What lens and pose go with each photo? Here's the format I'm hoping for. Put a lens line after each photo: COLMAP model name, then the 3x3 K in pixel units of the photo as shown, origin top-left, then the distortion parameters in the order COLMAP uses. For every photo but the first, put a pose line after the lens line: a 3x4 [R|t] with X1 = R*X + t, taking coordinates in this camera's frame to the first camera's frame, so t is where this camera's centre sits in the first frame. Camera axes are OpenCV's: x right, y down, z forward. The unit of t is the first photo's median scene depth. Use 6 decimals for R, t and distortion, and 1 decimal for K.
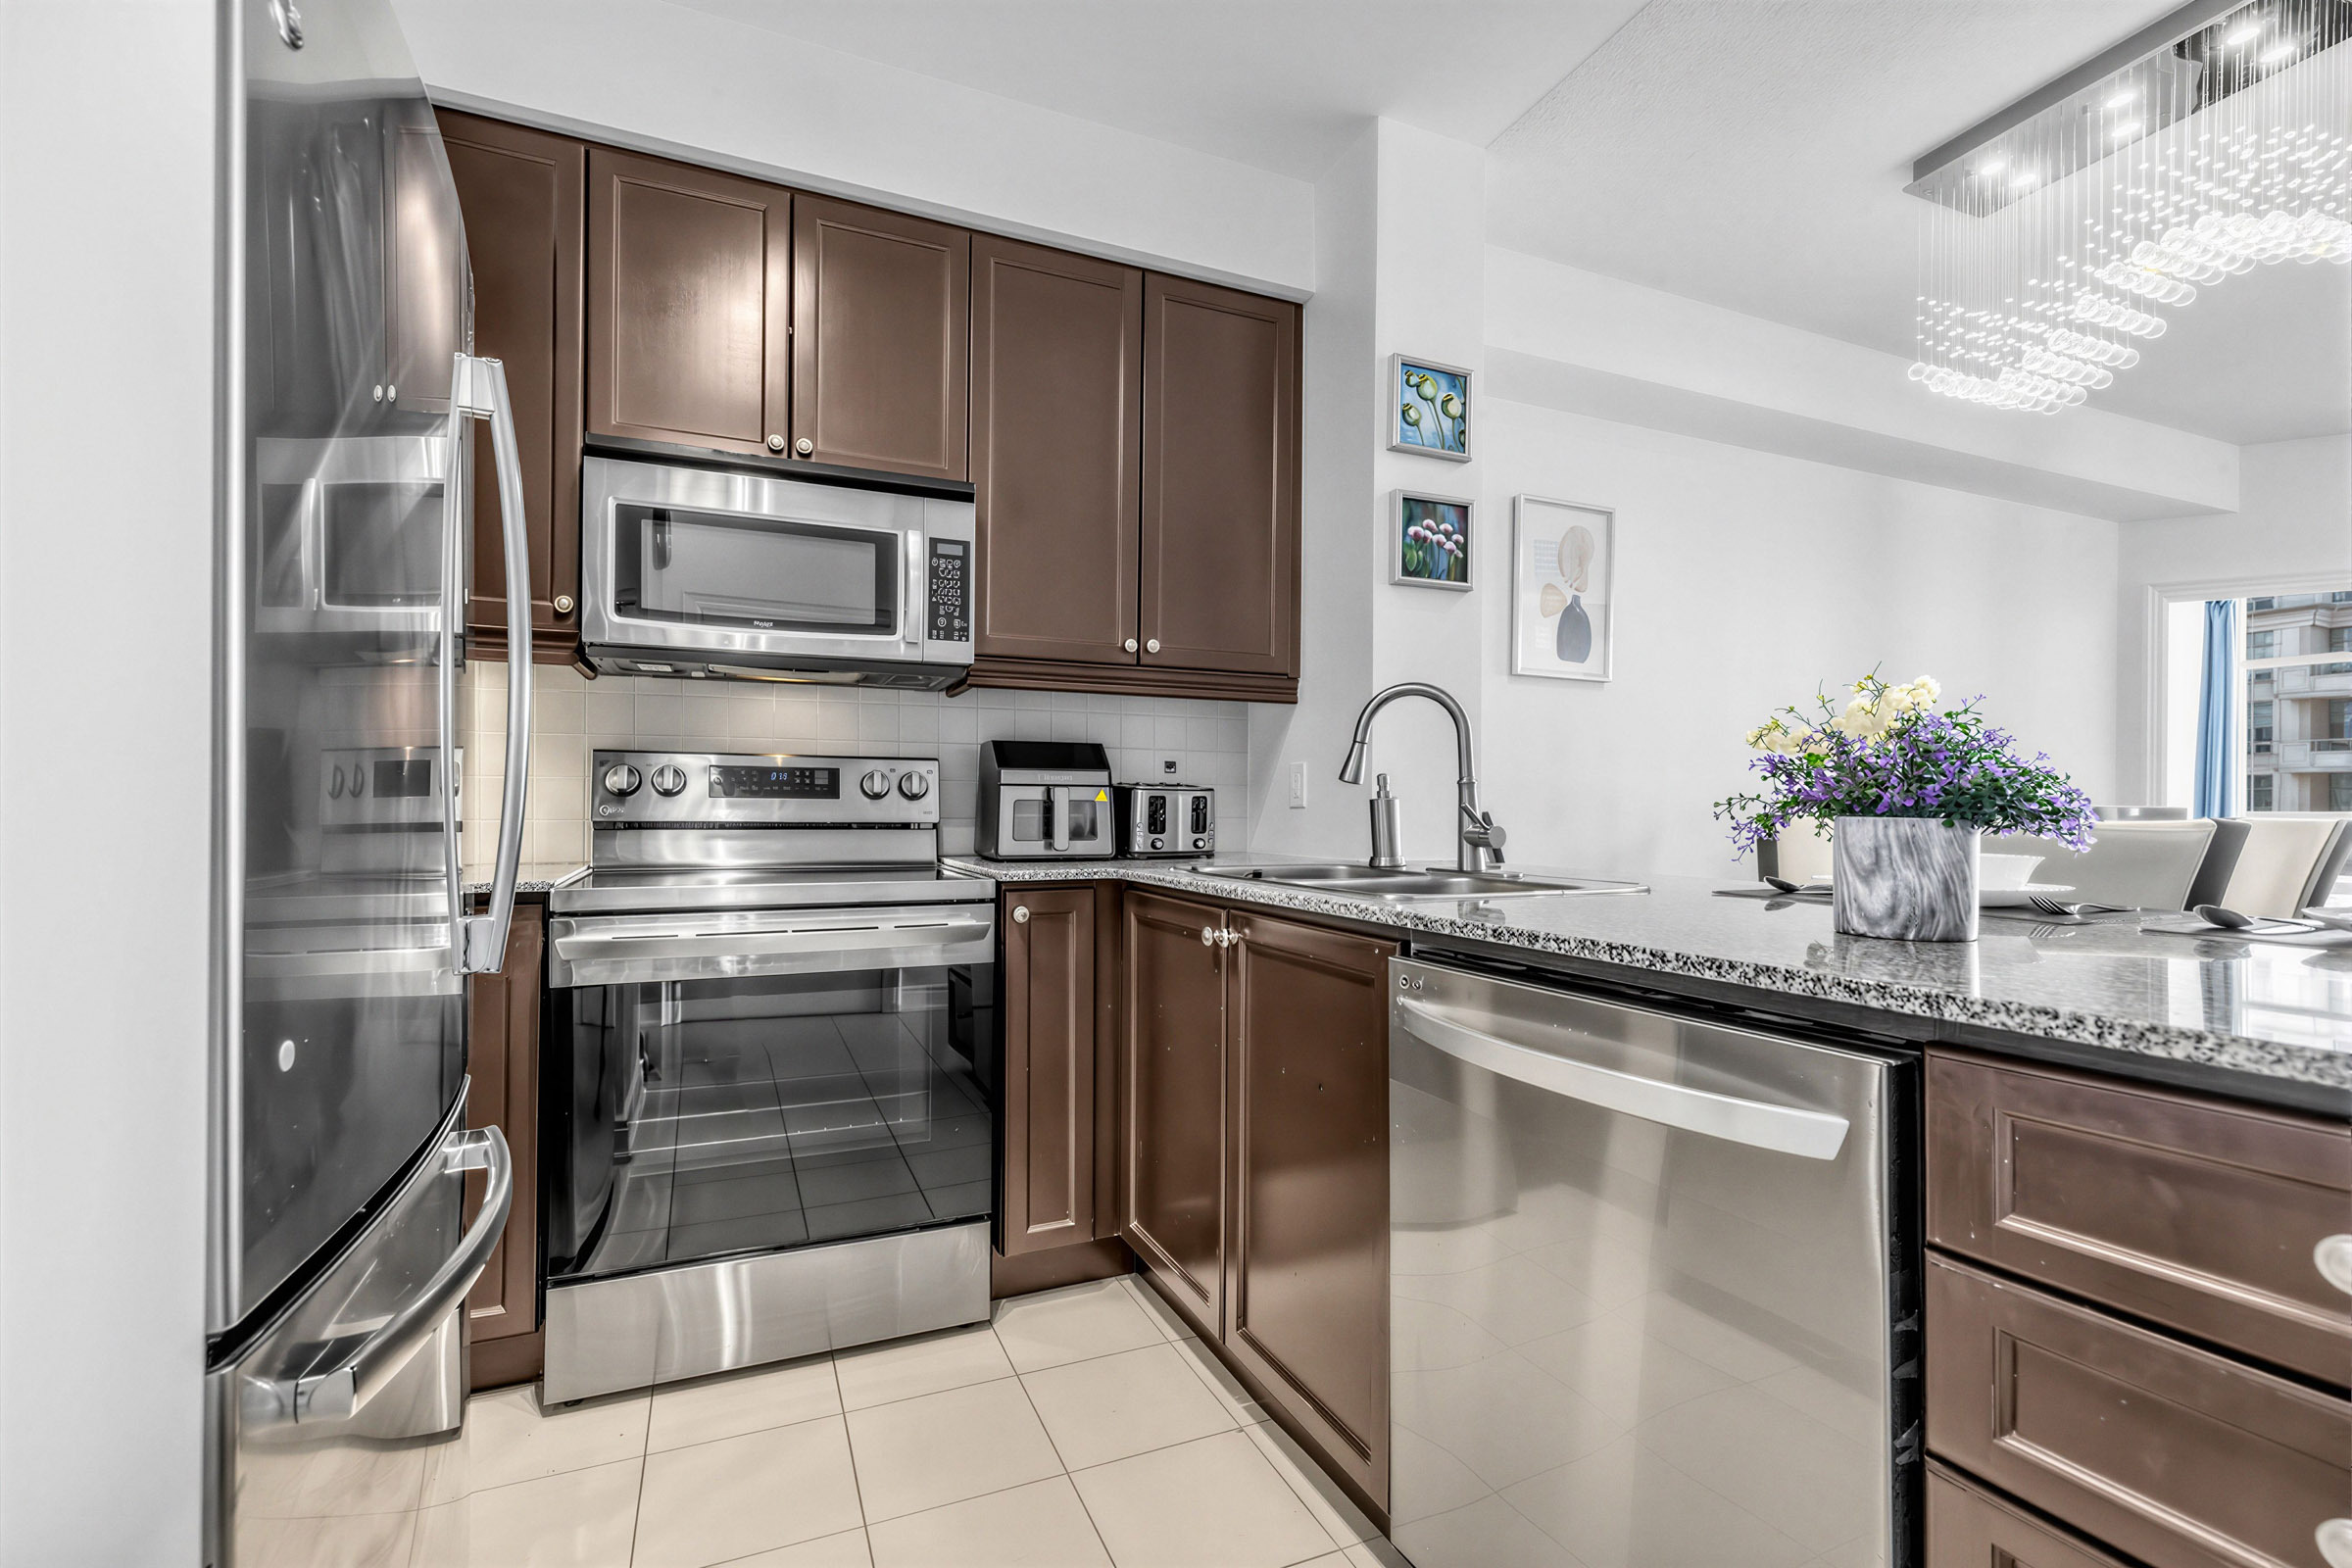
lens RADIAL K [[1026.3, 0, 1181.8], [0, 1026.3, 814.7], [0, 0, 1]] dist [0.007088, -0.000059]
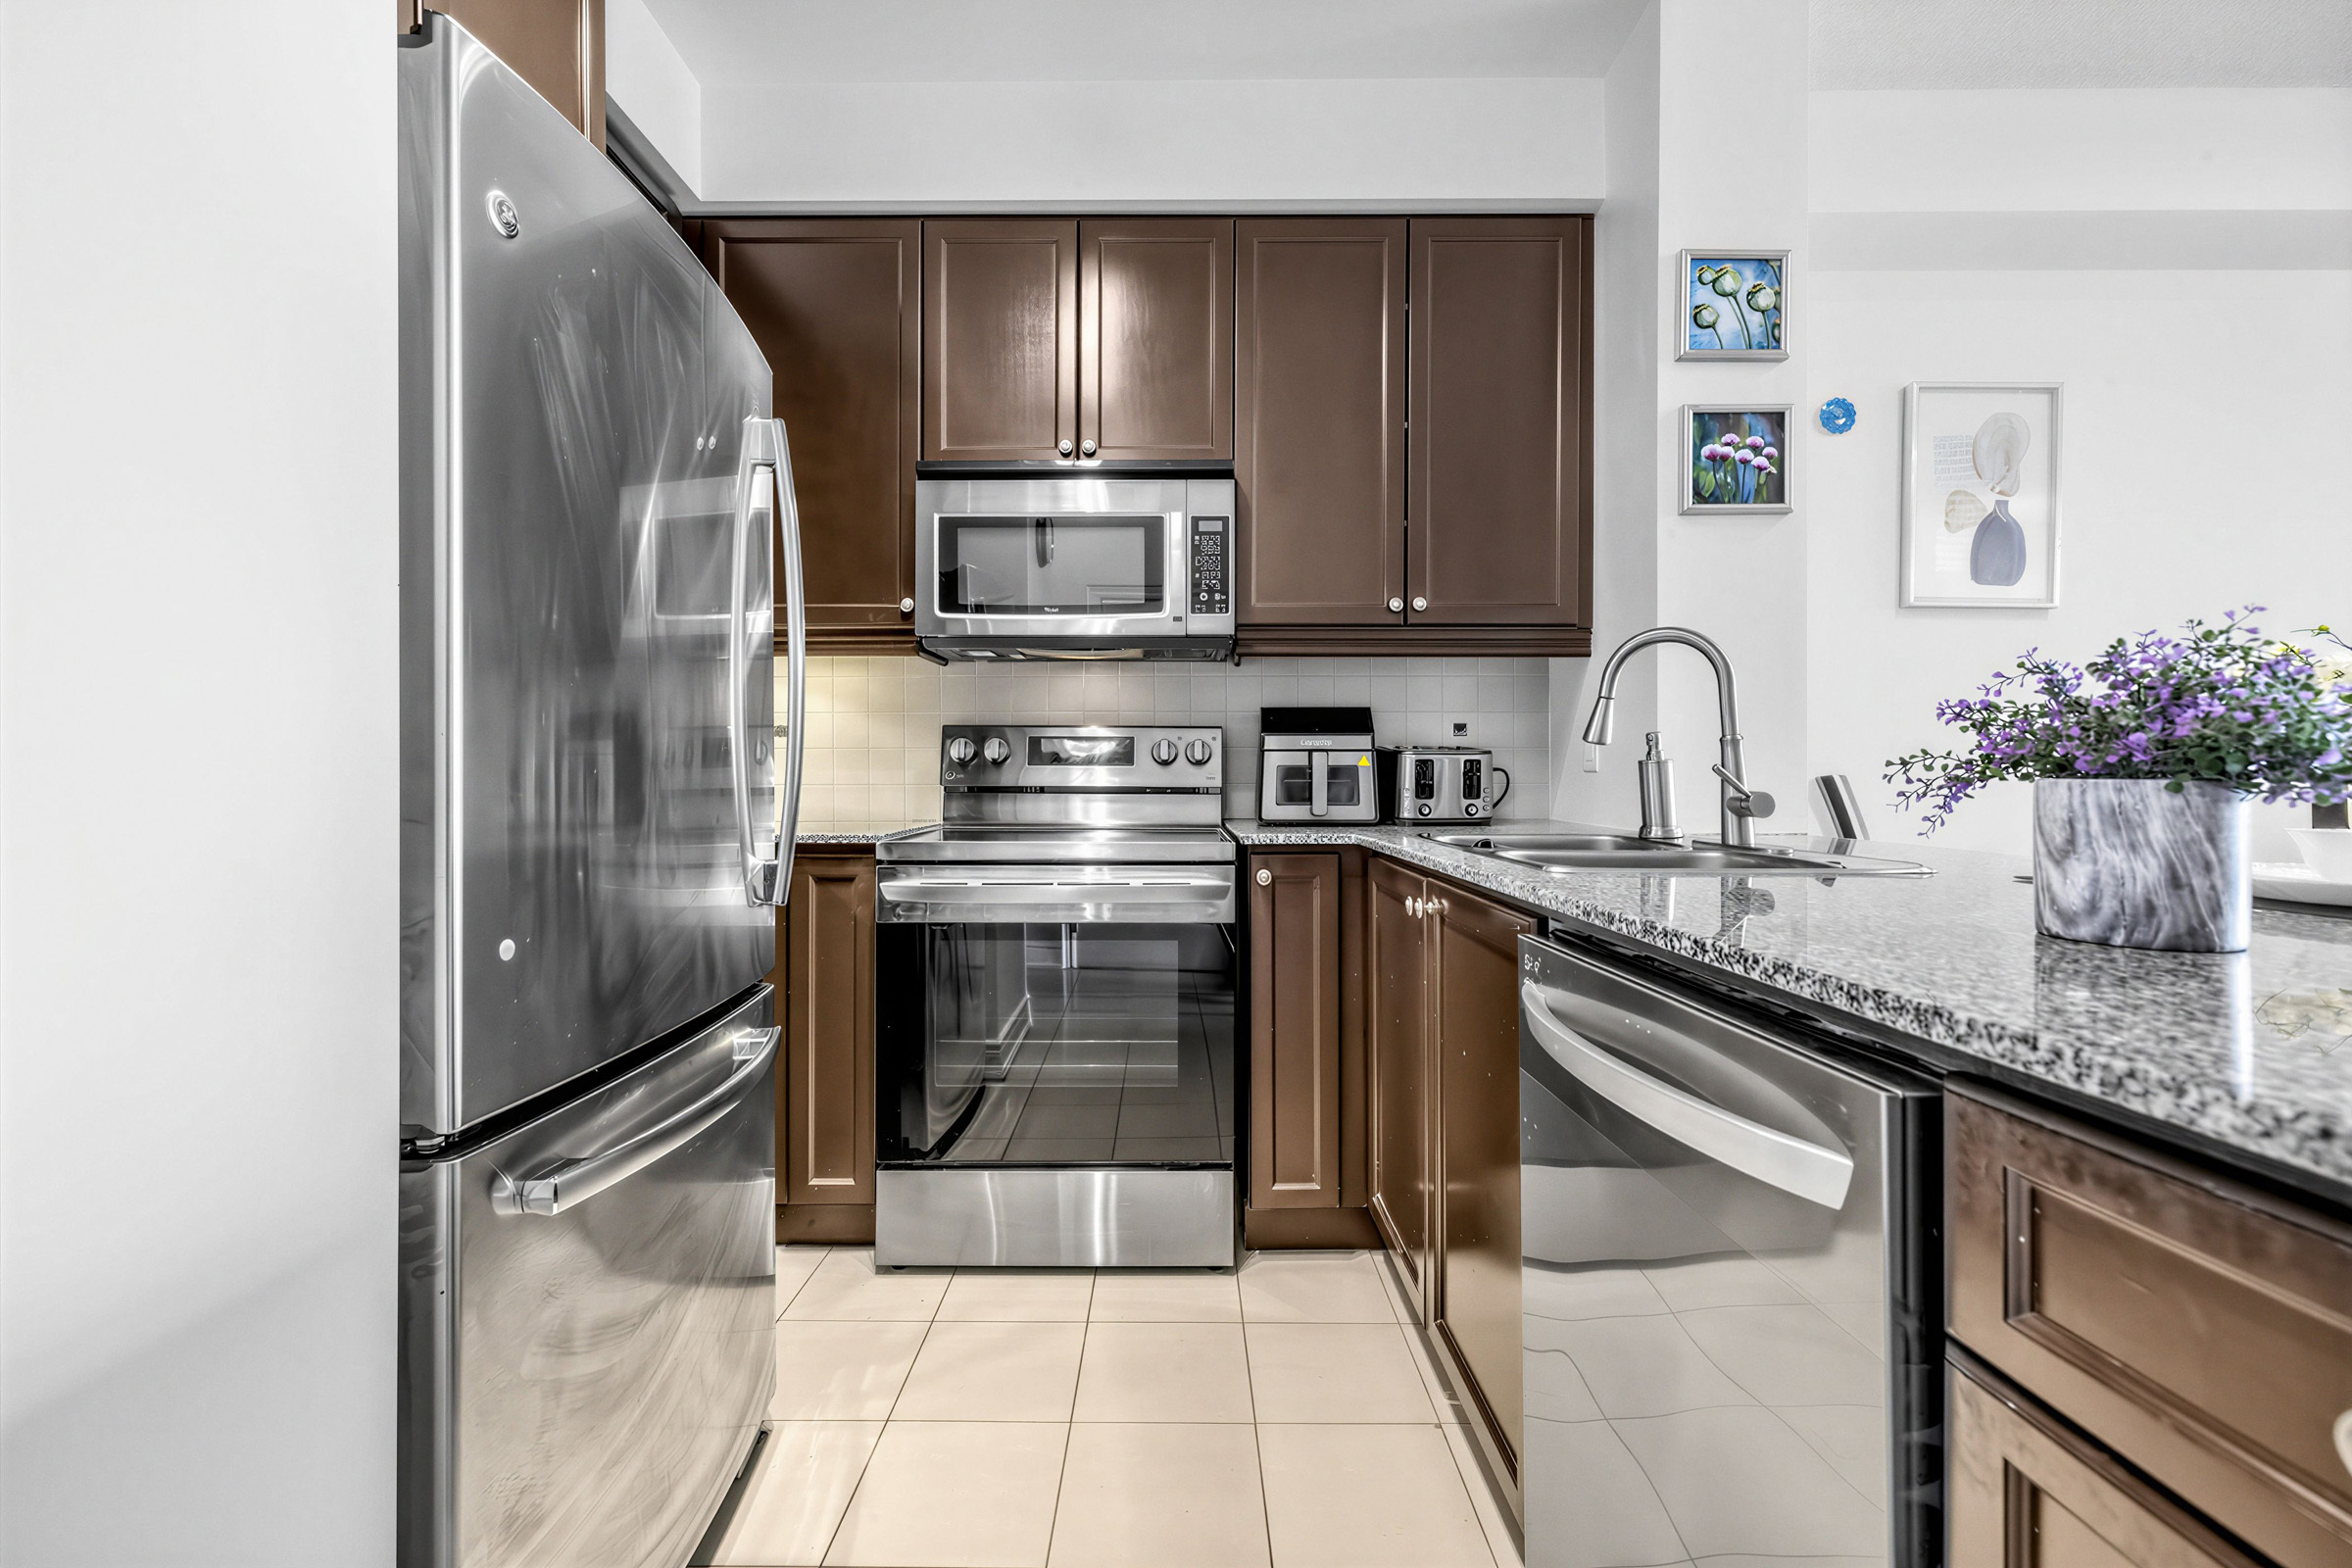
lens RADIAL K [[1034.4, 0, 1176.0], [0, 1034.4, 784.0], [0, 0, 1]] dist [0.001373, 0.000055]
pose [[0.915227, -0.000691, -0.402937, 0.166773], [0.002079, 0.999993, 0.003005, 0.001096], [0.402932, -0.003588, 0.915223, 0.021548]]
